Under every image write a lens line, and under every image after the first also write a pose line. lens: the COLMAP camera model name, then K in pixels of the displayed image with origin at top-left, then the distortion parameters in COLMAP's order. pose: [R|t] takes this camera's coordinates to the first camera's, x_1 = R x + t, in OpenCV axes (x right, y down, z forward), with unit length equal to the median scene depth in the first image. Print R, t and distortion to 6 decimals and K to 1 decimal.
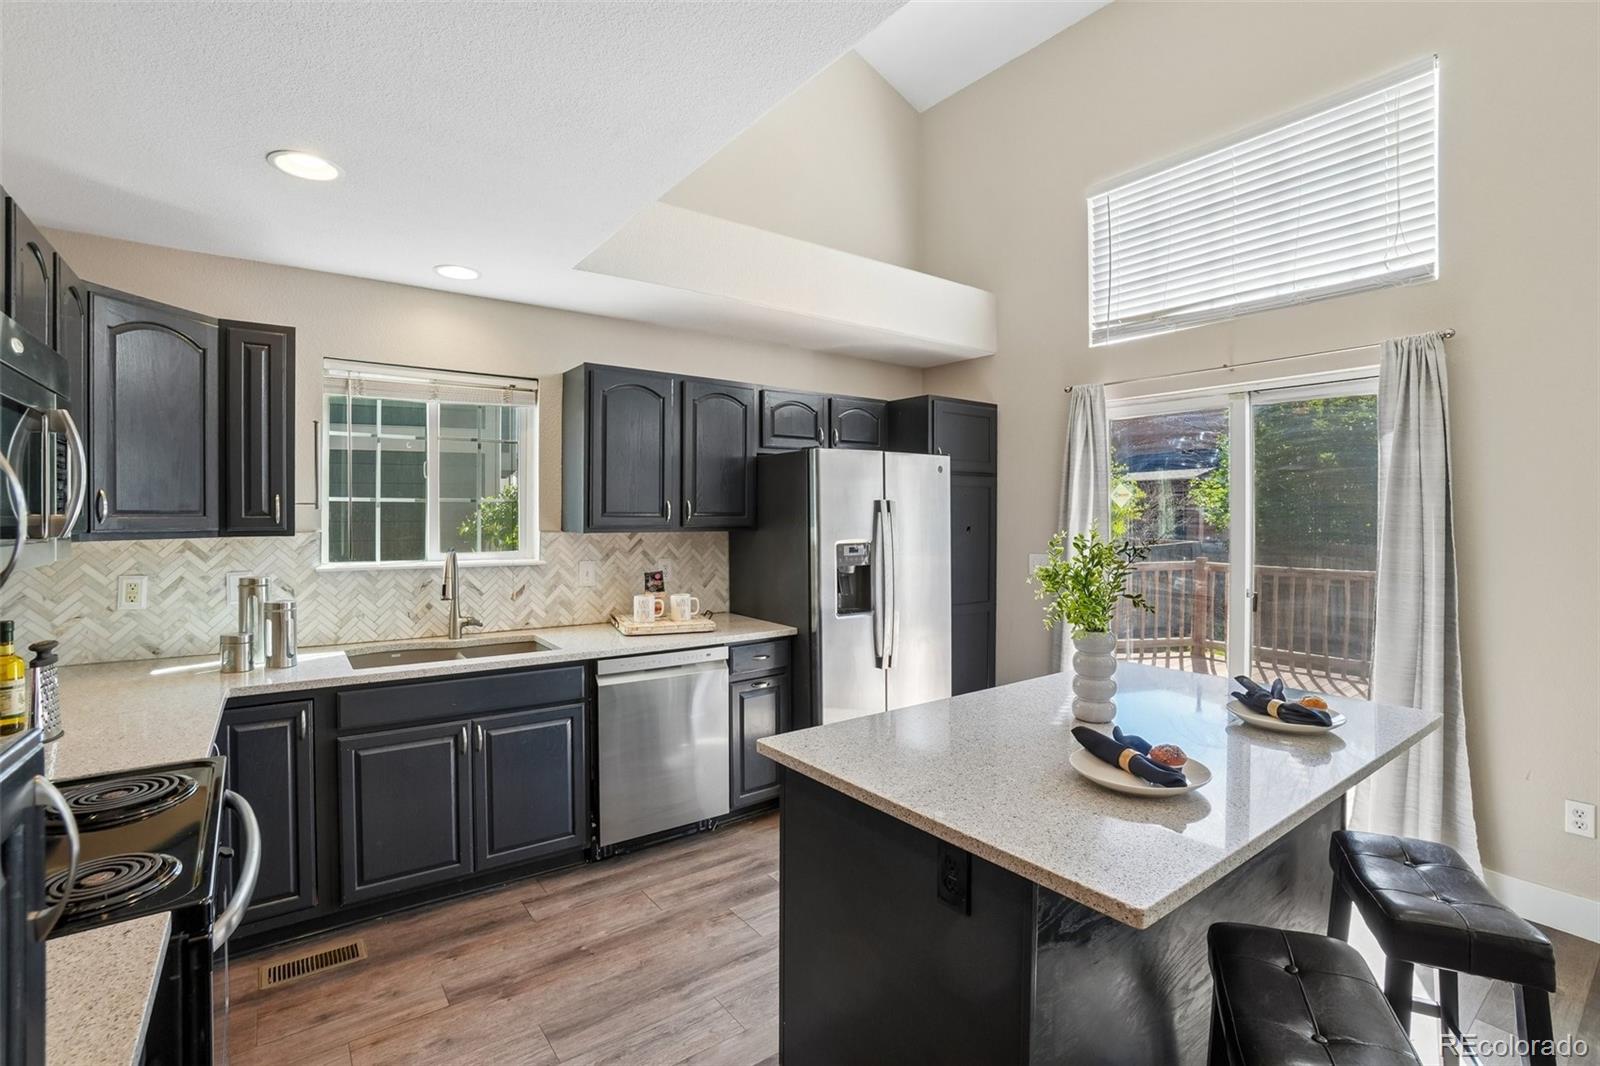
lens RADIAL K [[715.2, 0, 789.1], [0, 715.2, 519.3], [0, 0, 1]] dist [-0.047951, 0.011453]
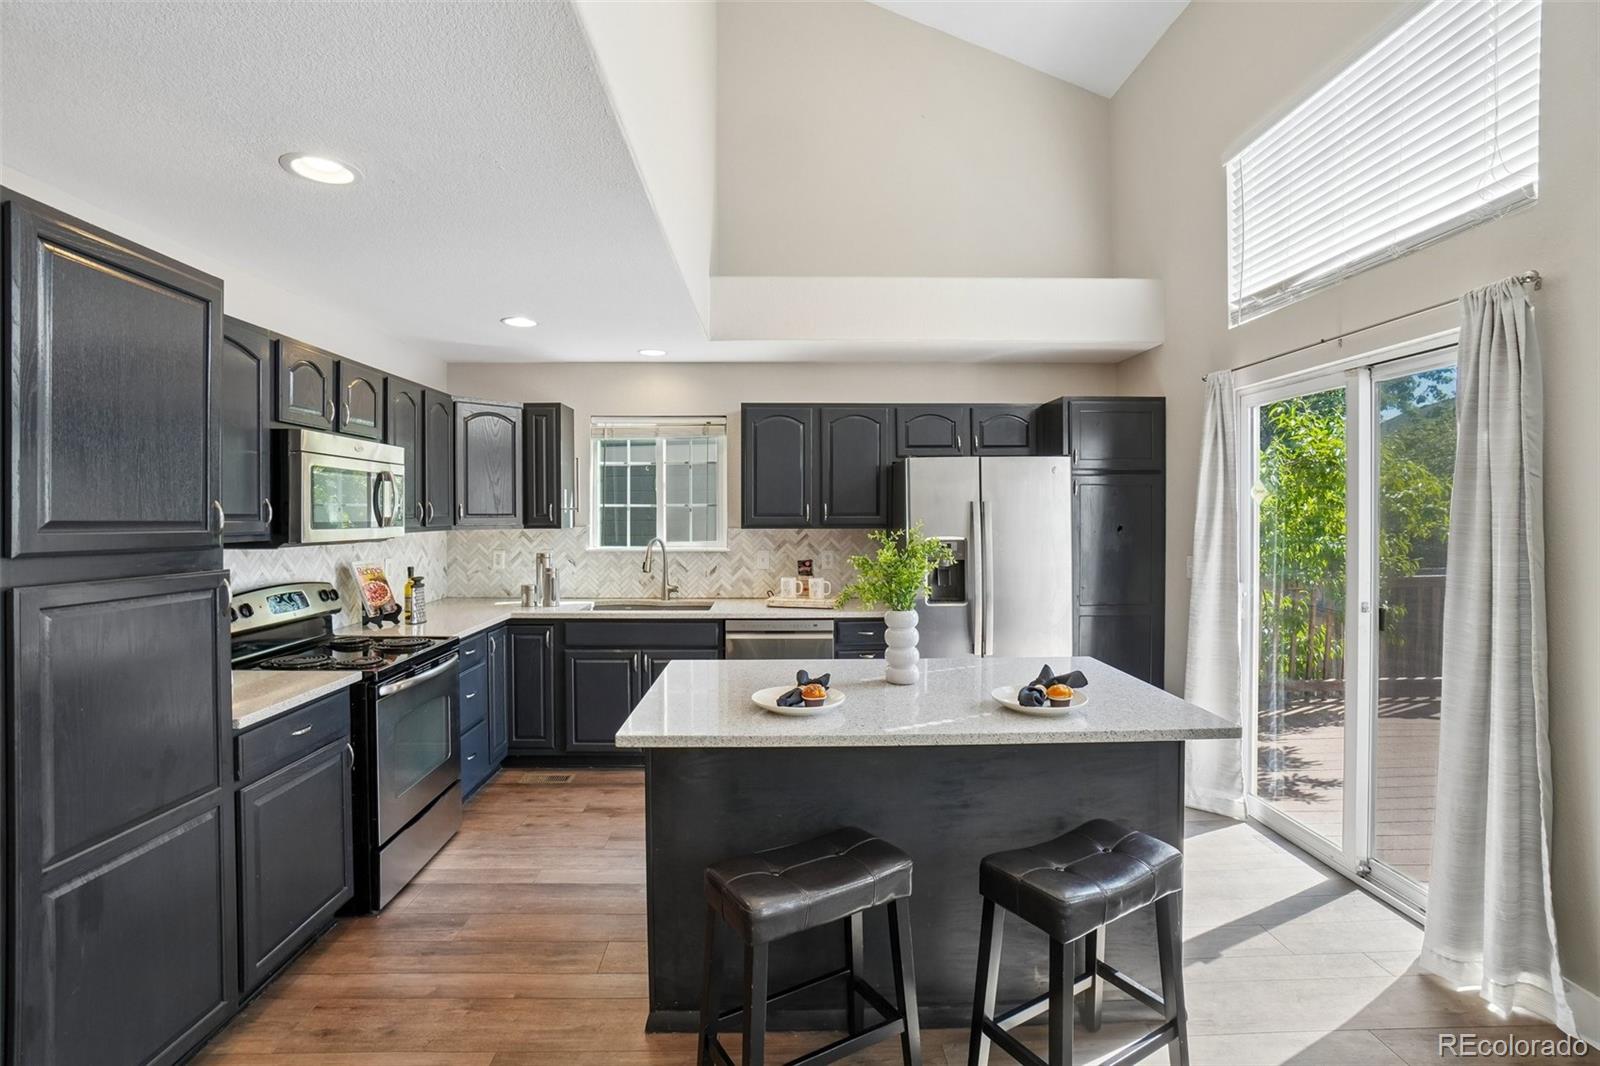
lens RADIAL K [[715.2, 0, 801.4], [0, 715.2, 525.1], [0, 0, 1]] dist [-0.047951, 0.011453]
pose [[0.829045, 0.005788, -0.559152, 0.576615], [0.000402, 0.999940, 0.010947, -0.002532], [0.559181, -0.009300, 0.828993, -0.065849]]
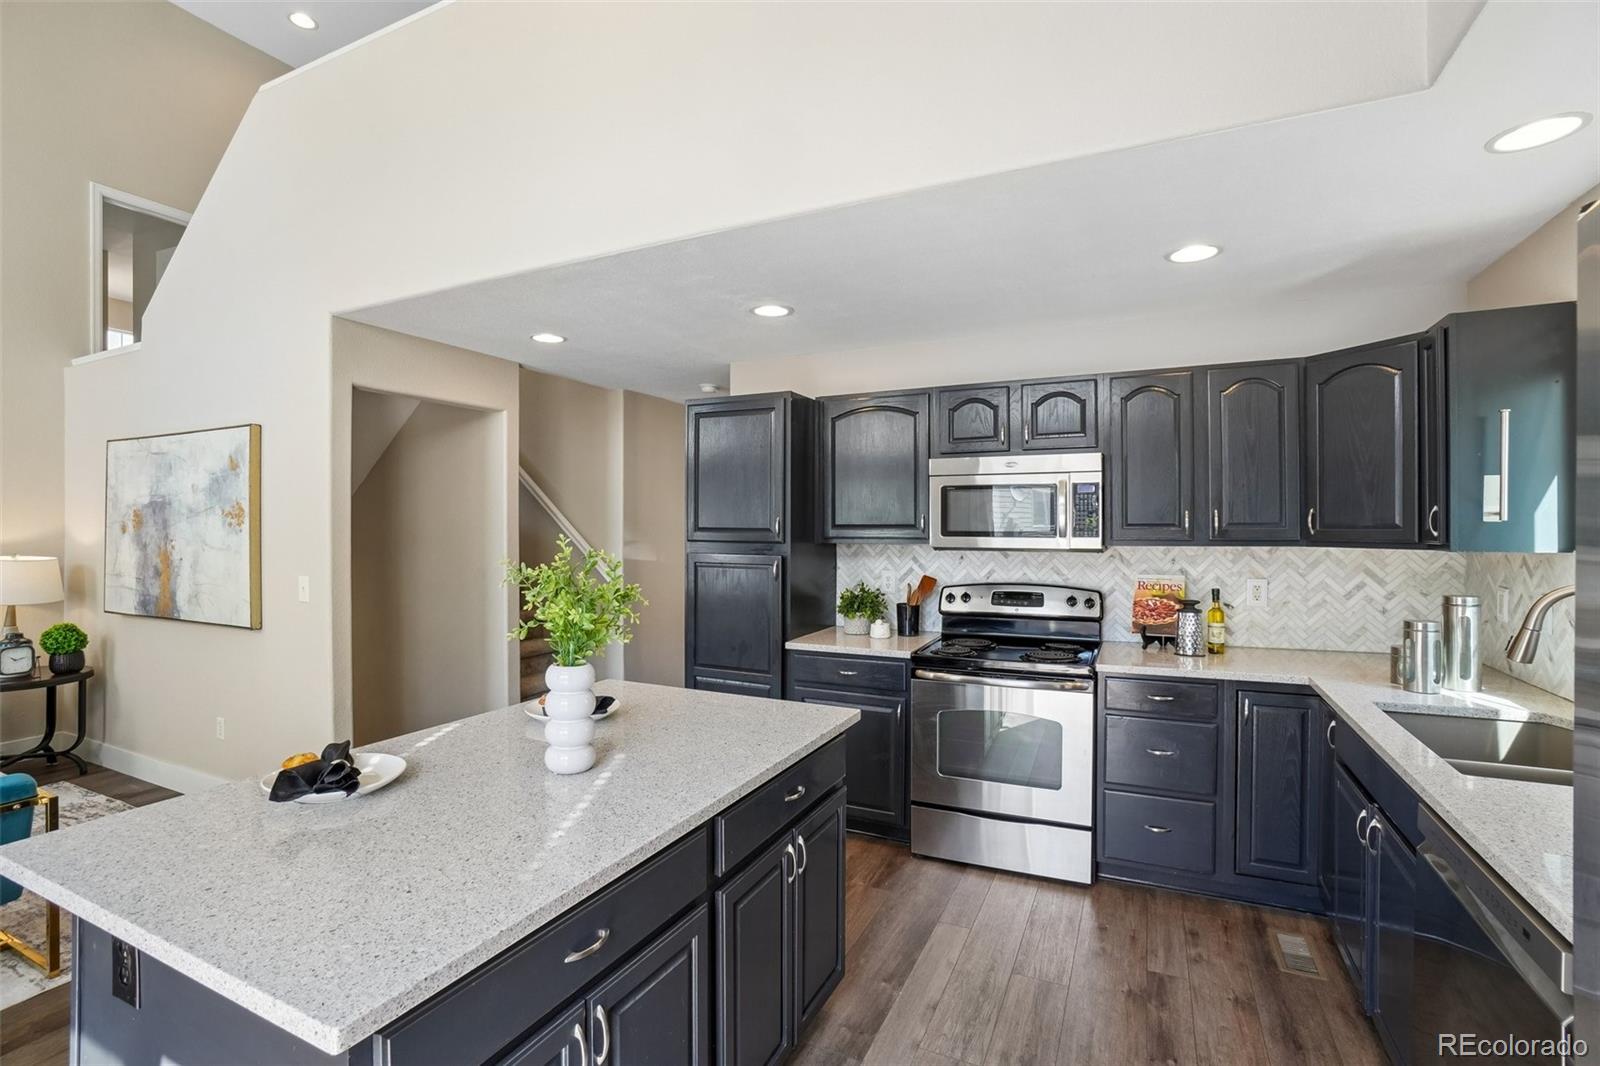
lens RADIAL K [[743.8, 0, 798.1], [0, 743.8, 531.7], [0, 0, 1]] dist [-0.015435, 0.001484]
pose [[-0.876479, 0.006944, -0.481390, 0.370335], [0.001281, 0.999926, 0.012091, -0.012422], [0.481439, 0.009981, -0.876423, 1.148943]]
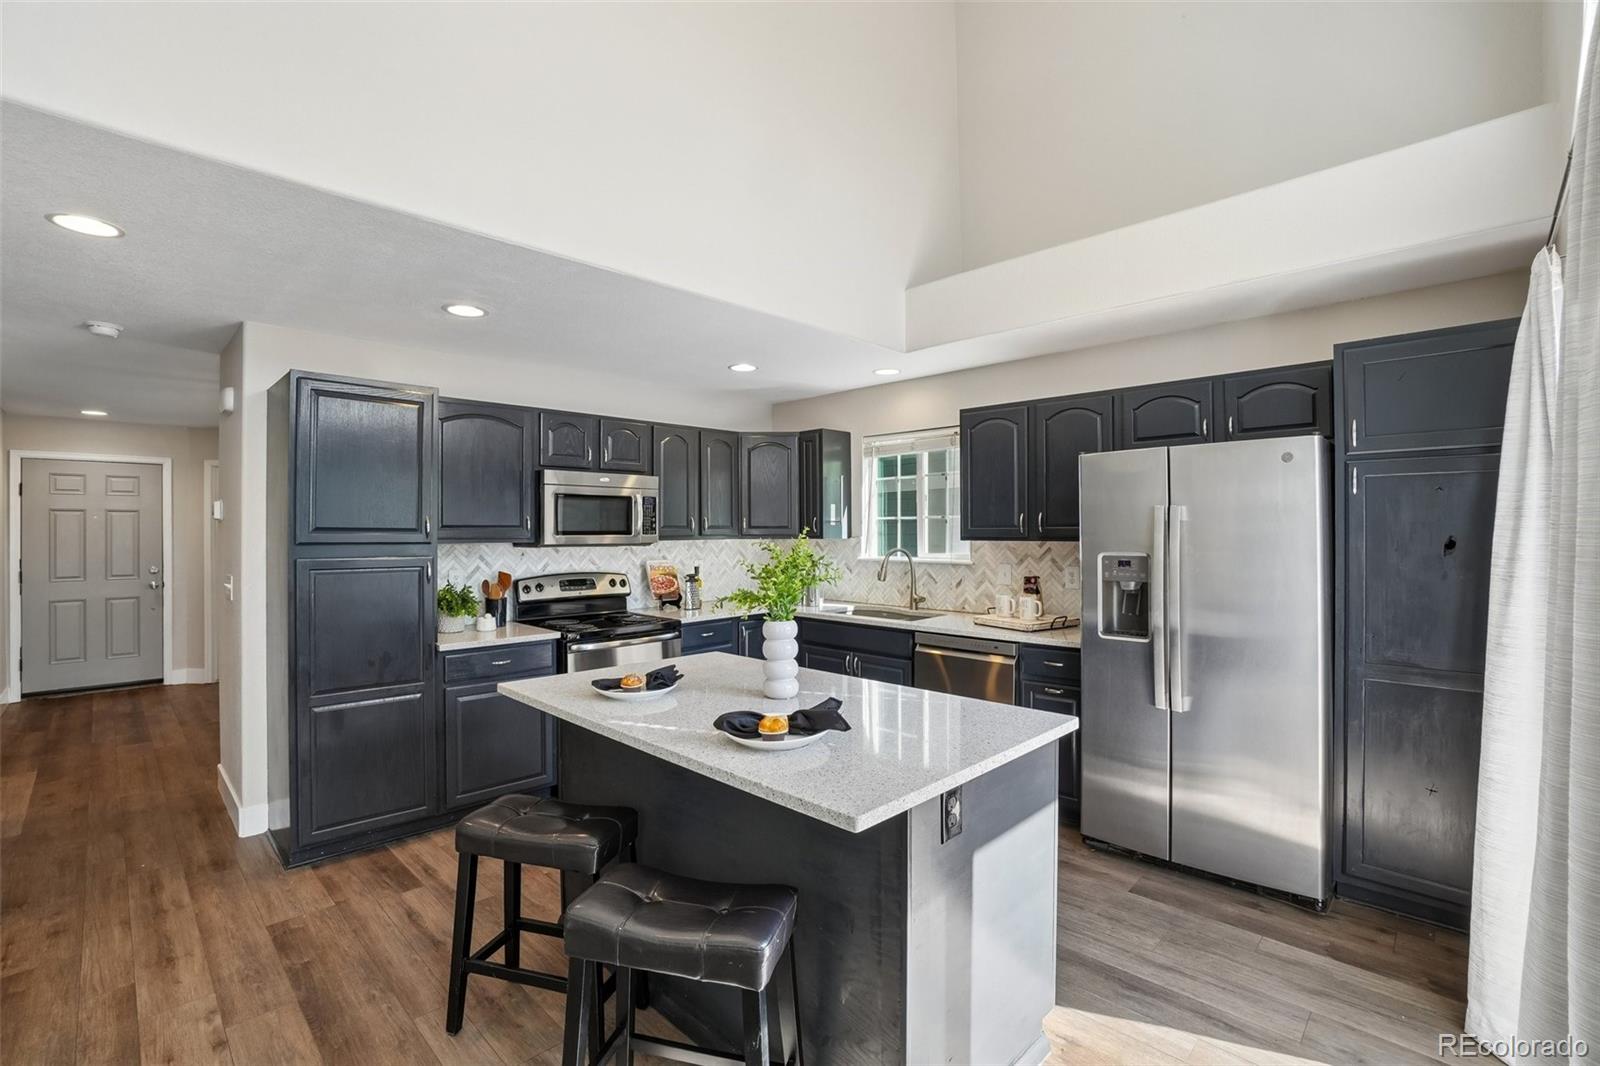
lens RADIAL K [[715.2, 0, 809.1], [0, 715.2, 525.9], [0, 0, 1]] dist [-0.047951, 0.011453]
pose [[0.172252, -0.007023, -0.985028, 0.963840], [0.001021, 0.999975, -0.006951, 0.001527], [0.985052, 0.000192, 0.172254, 0.511037]]
